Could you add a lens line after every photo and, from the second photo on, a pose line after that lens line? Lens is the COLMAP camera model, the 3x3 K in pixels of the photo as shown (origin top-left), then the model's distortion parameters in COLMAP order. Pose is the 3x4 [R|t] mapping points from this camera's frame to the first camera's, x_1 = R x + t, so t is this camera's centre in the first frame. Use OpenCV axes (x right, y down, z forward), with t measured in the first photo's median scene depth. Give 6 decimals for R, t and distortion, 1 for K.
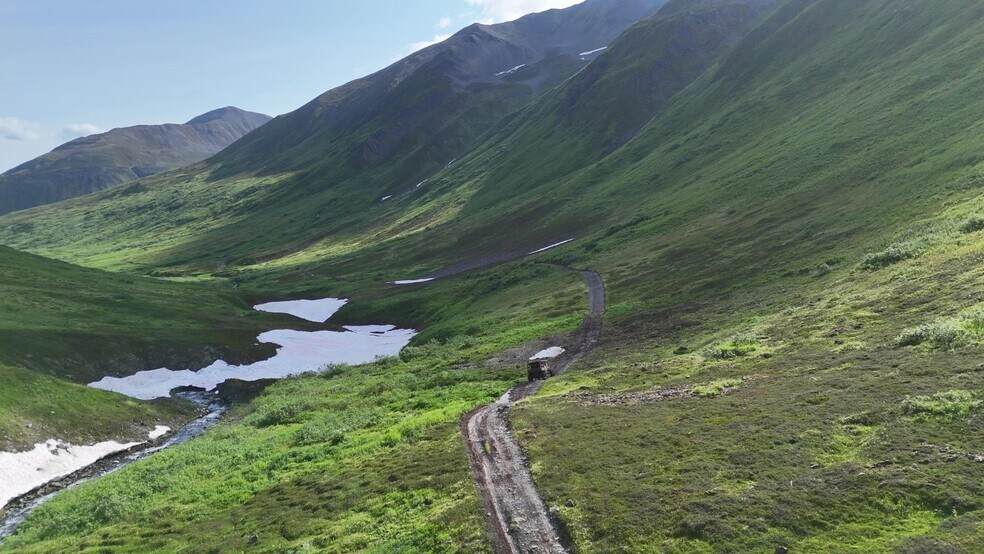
lens RADIAL K [[730.0, 0, 489.4], [0, 730.0, 278.3], [0, 0, 1]] dist [0.075045, -0.071094]
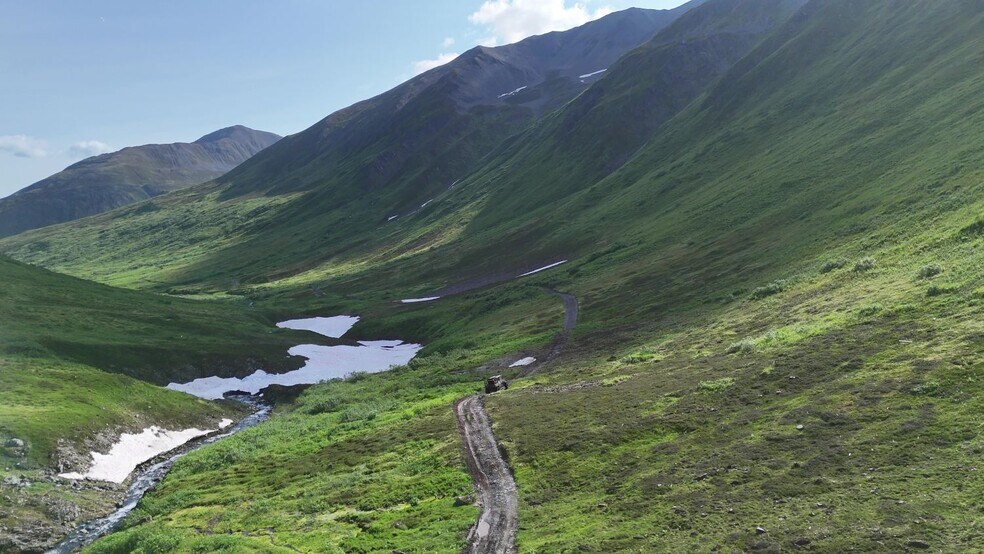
lens RADIAL K [[730.0, 0, 492.7], [0, 730.0, 278.8], [0, 0, 1]] dist [0.075045, -0.071094]
pose [[0.999998, -0.001334, -0.001491, 0.009386], [0.001305, 0.999813, -0.019313, -0.007417], [0.001517, 0.019311, 0.999812, -0.107347]]
